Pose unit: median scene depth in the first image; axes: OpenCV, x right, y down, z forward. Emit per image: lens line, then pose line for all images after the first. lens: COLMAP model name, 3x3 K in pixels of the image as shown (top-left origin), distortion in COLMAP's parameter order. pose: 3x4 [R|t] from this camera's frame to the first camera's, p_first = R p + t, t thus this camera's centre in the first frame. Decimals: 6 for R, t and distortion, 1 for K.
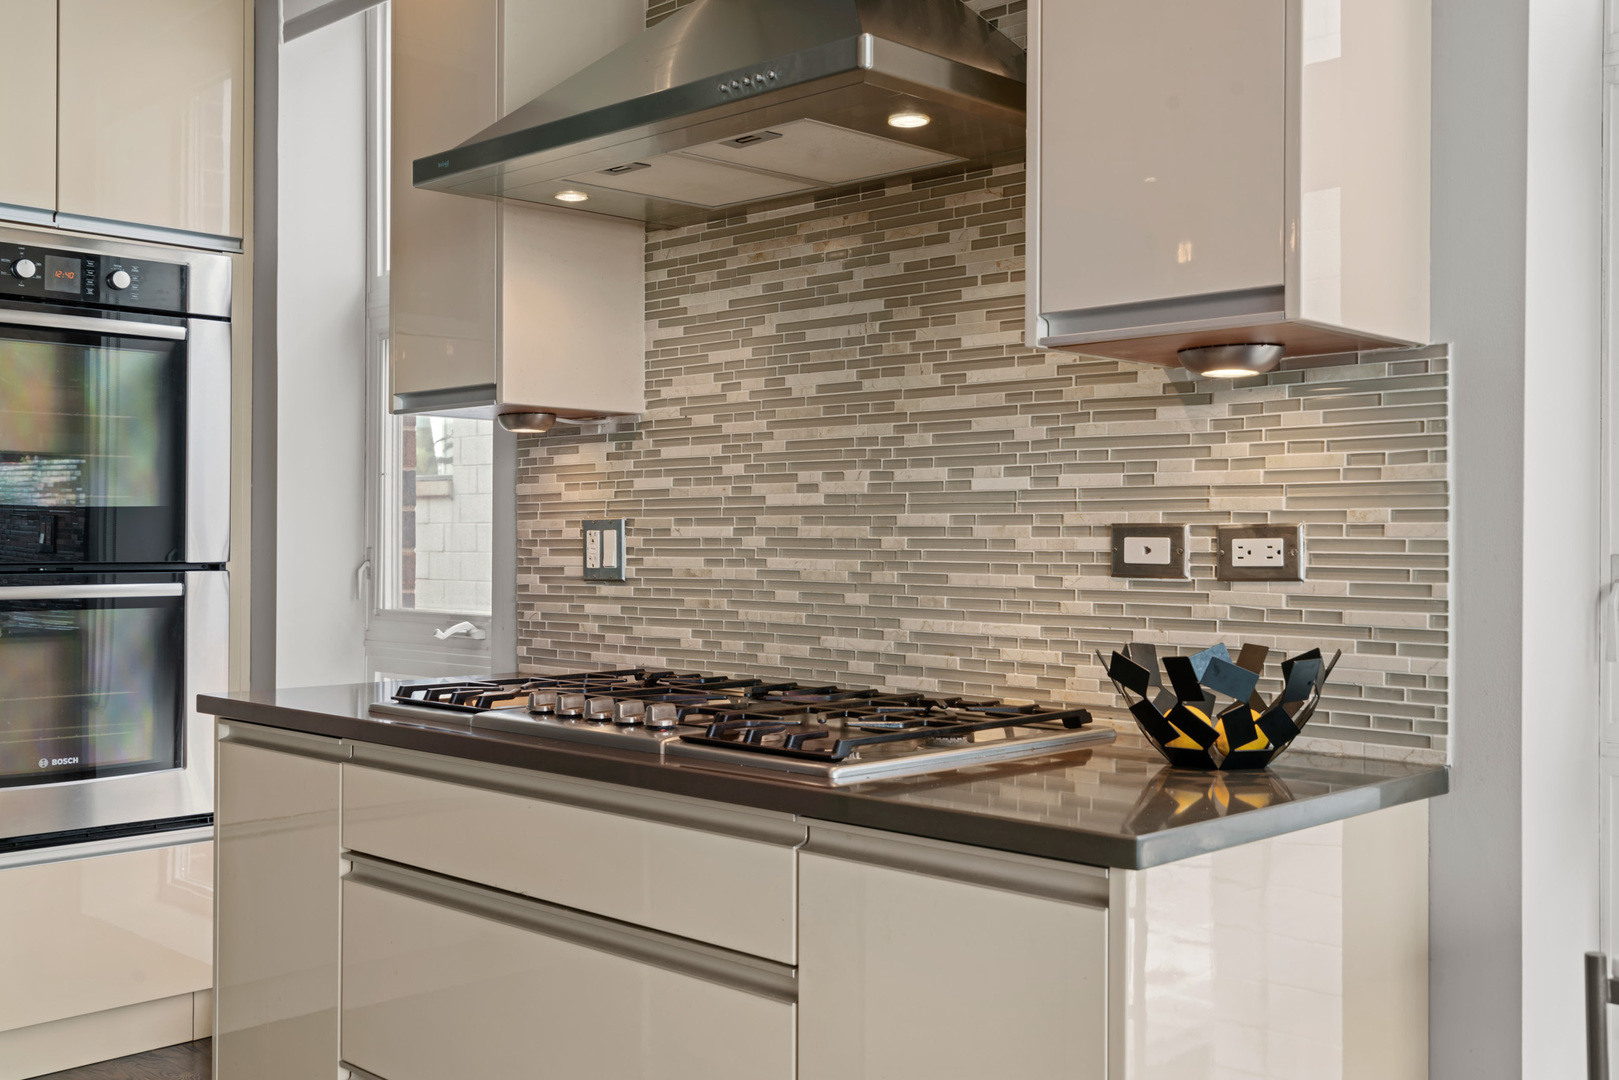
lens RADIAL K [[1595.0, 0, 808.1], [0, 1595.0, 534.8], [0, 0, 1]] dist [0.008211, 0.000000]
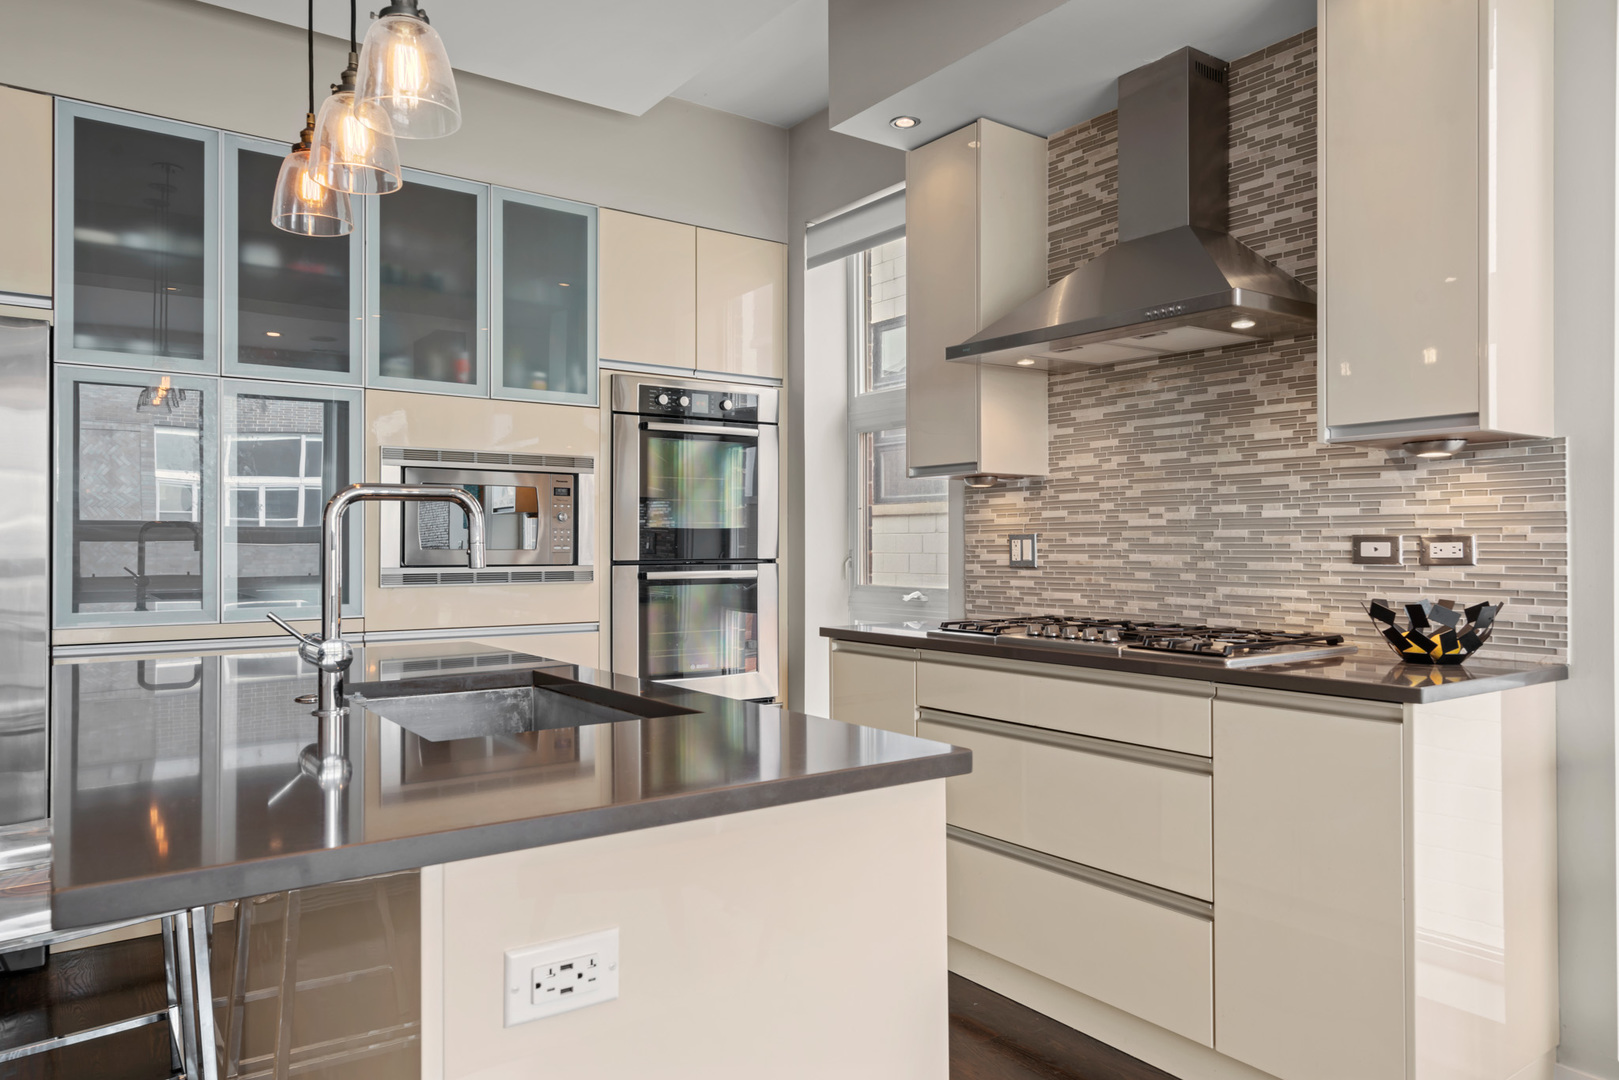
lens RADIAL K [[1066.3, 0, 808.3], [0, 1066.3, 538.7], [0, 0, 1]] dist [0.012315, 0.002658]
pose [[0.985278, -0.006640, -0.170834, -0.194910], [0.006277, 0.999977, -0.002665, -0.003025], [0.170847, 0.001553, 0.985296, -0.290950]]
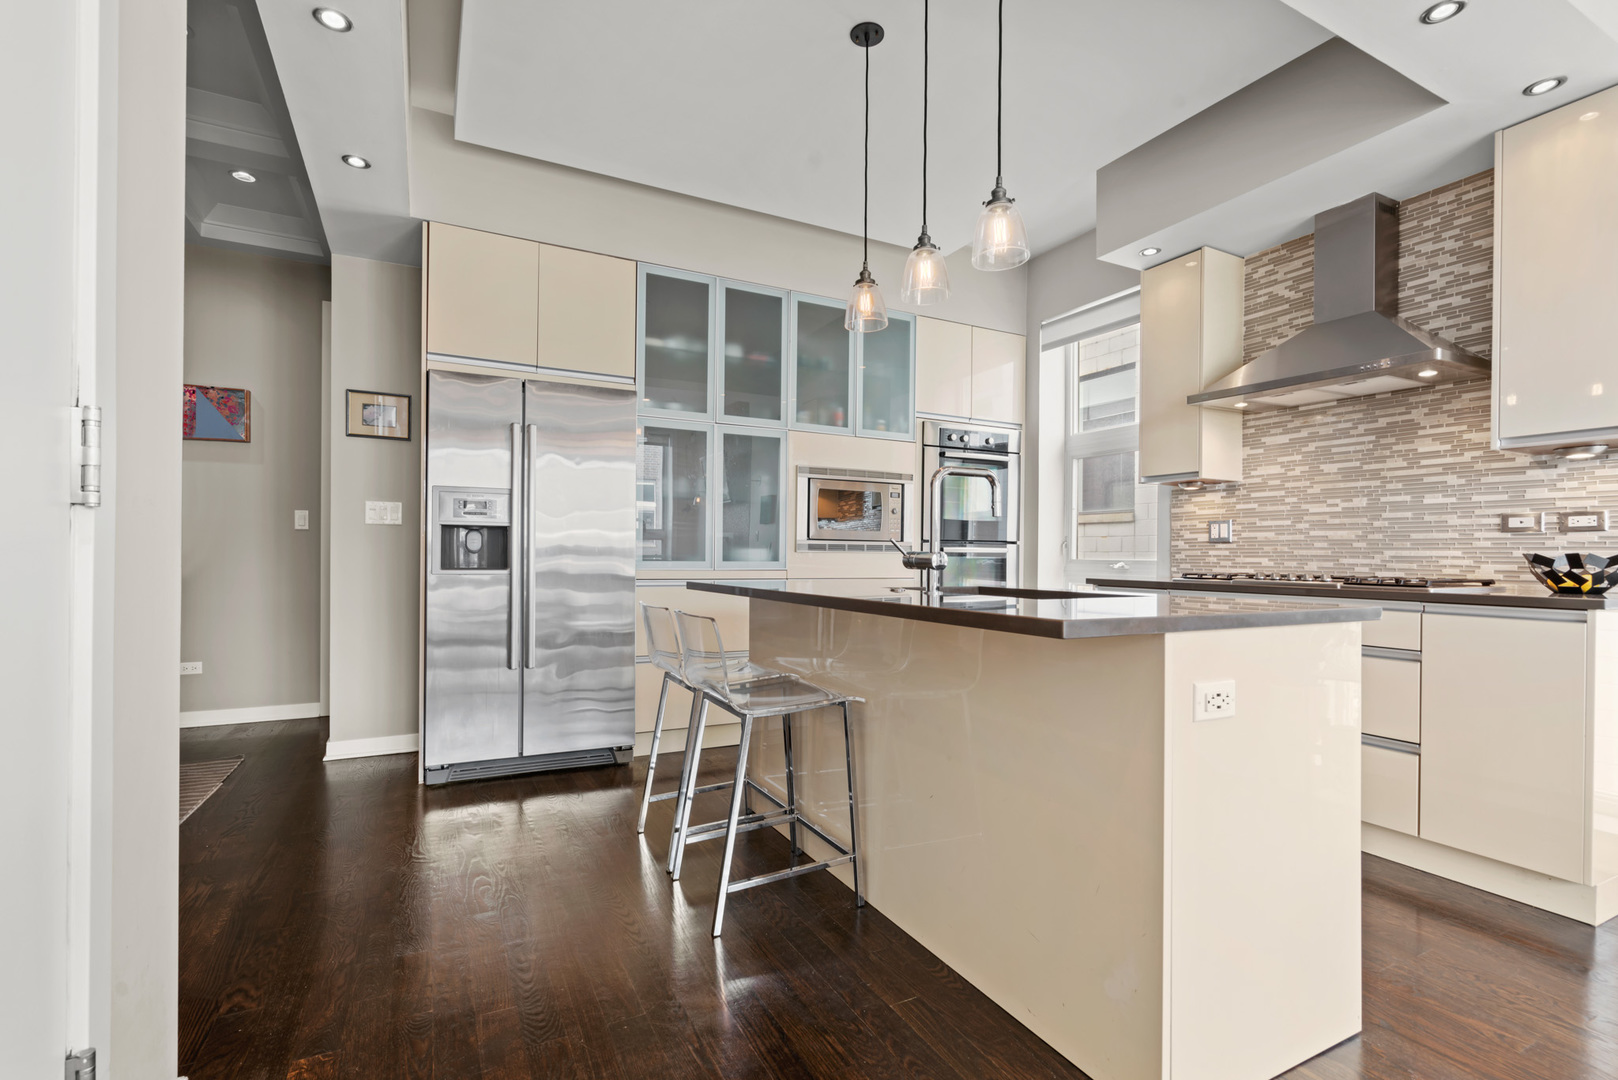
lens RADIAL K [[738.4, 0, 808.3], [0, 738.4, 554.8], [0, 0, 1]] dist [0.001494, 0.000798]
pose [[0.950148, 0.006295, -0.311735, -0.491086], [-0.005251, 0.999977, 0.004190, 0.058702], [0.311755, -0.002344, 0.950160, -0.526836]]
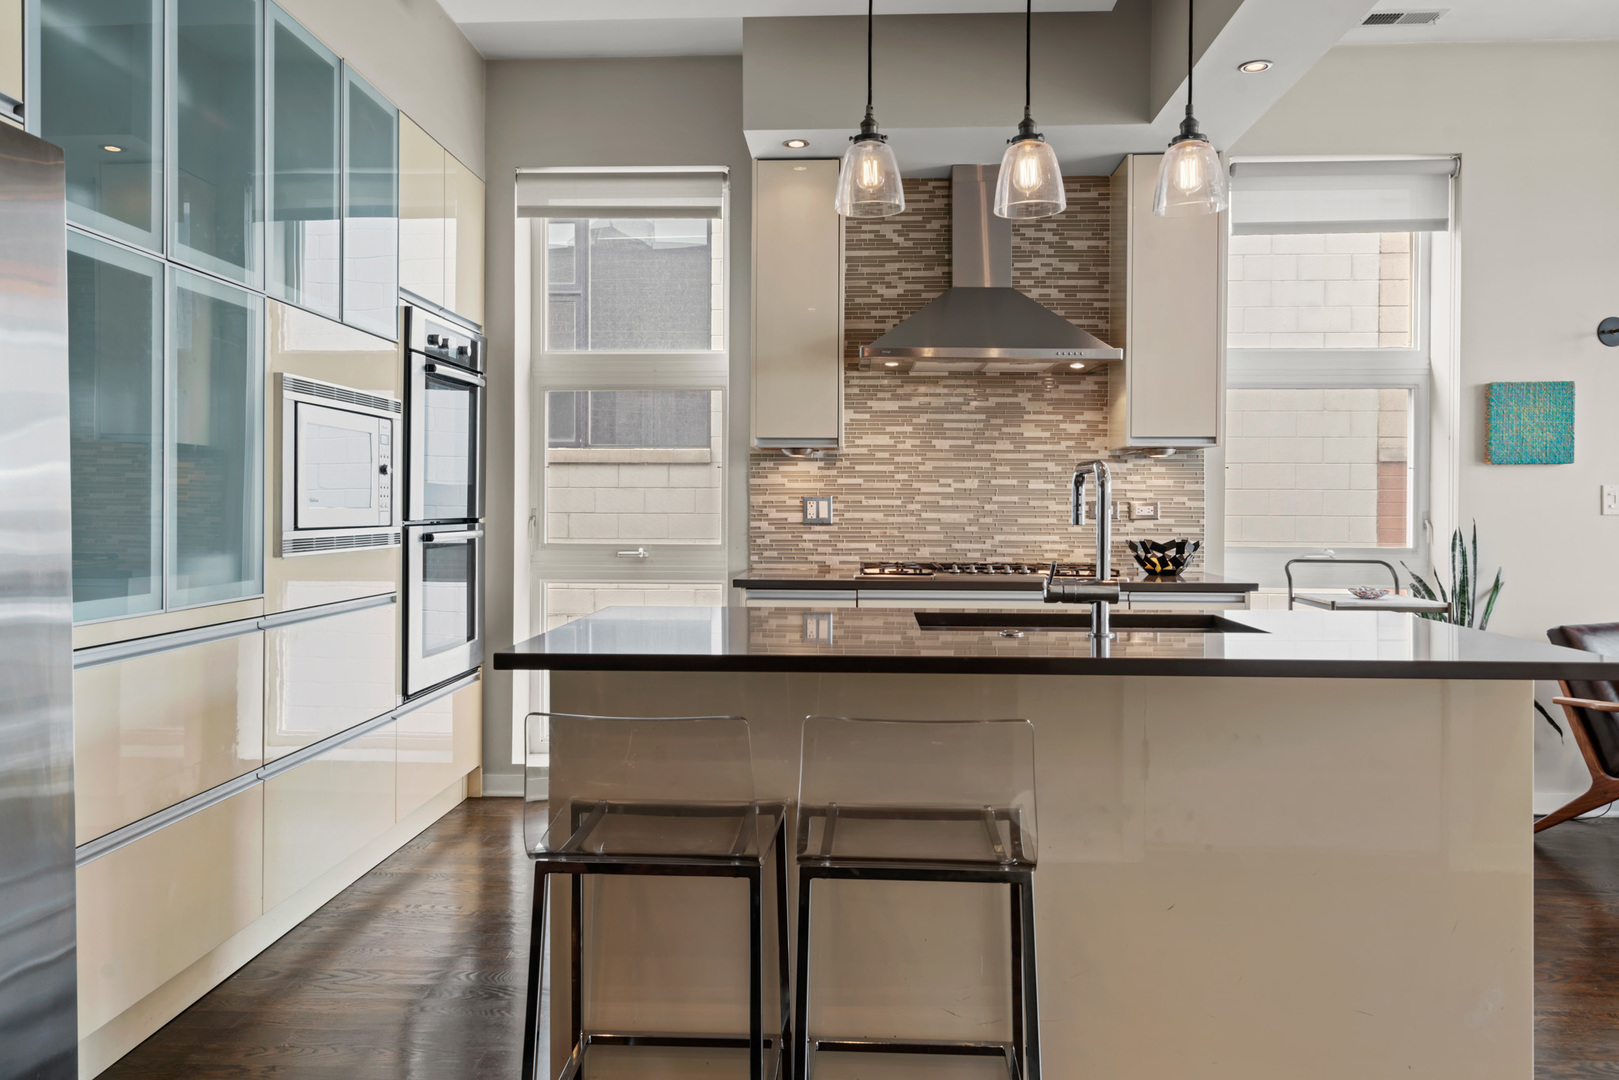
lens RADIAL K [[1151.4, 0, 788.4], [0, 1151.4, 515.1], [0, 0, 1]] dist [-0.001207, -0.002541]
pose [[0.751625, -0.006209, 0.659561, -1.474002], [-0.005468, 0.999863, 0.015644, -0.010291], [-0.659568, -0.015365, 0.751488, -0.217644]]
